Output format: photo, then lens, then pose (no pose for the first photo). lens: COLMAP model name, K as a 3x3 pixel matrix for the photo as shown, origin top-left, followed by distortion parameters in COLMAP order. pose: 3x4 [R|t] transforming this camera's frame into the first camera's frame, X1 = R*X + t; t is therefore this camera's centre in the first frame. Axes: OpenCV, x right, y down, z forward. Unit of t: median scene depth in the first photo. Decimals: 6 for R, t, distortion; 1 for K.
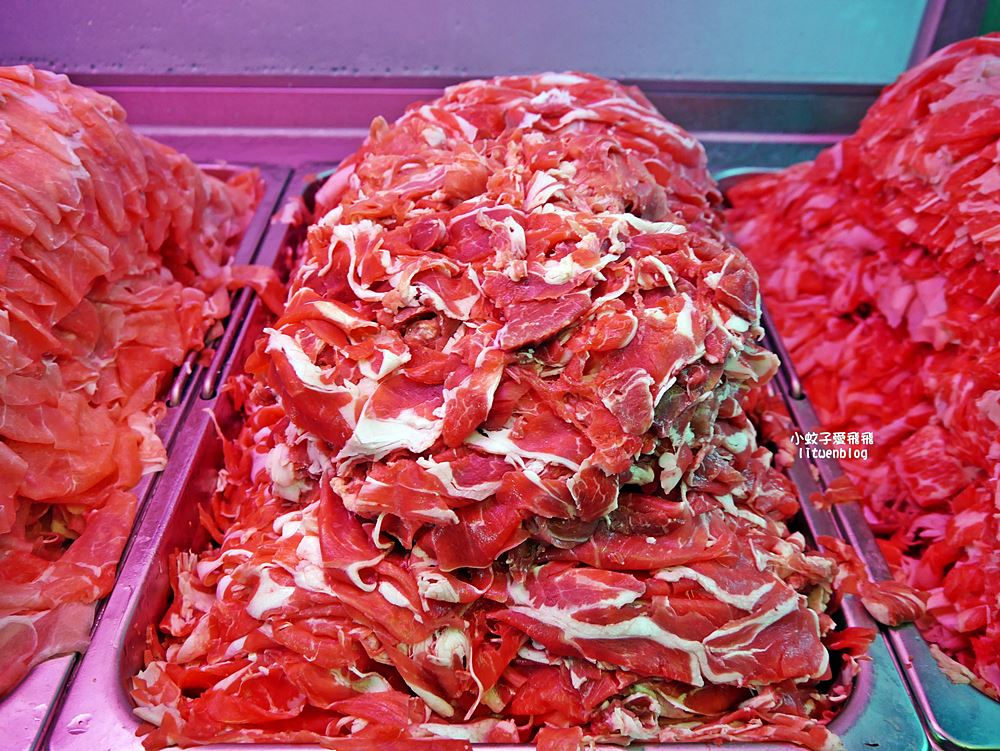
lens RADIAL K [[841.5, 0, 500.3], [0, 841.5, 372.8], [0, 0, 1]] dist [-0.045844, -0.005585]
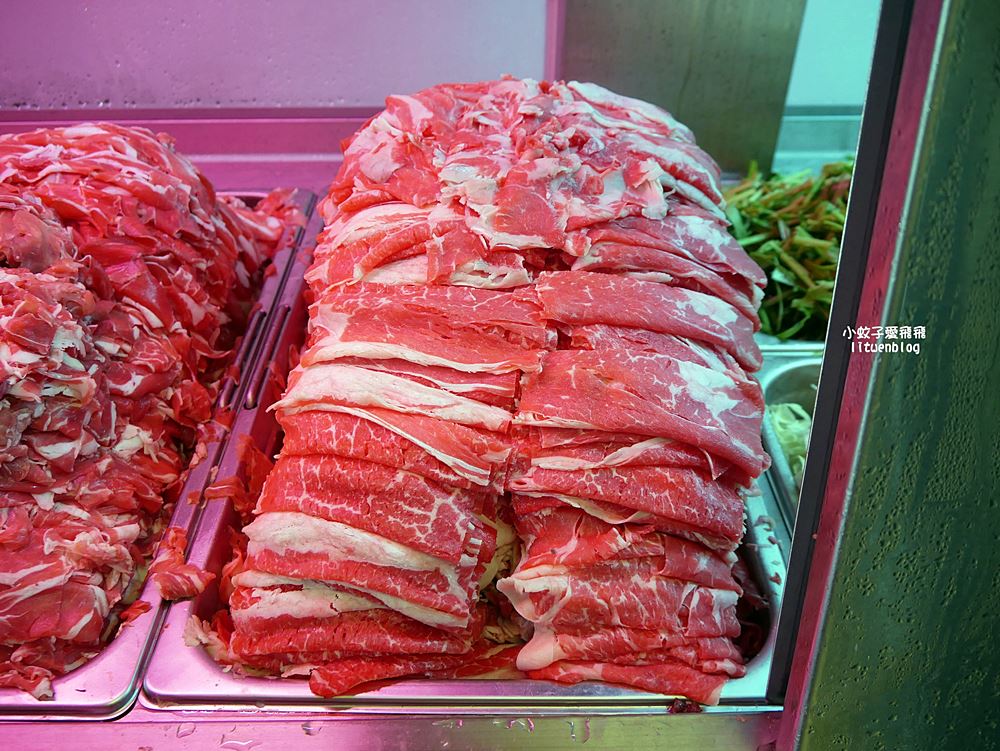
lens RADIAL K [[841.5, 0, 499.8], [0, 841.5, 378.6], [0, 0, 1]] dist [-0.045844, -0.005585]
pose [[0.999945, -0.007573, 0.007226, 0.927310], [0.007398, 0.999684, 0.024004, -0.047858], [-0.007406, -0.023949, 0.999686, -0.224805]]
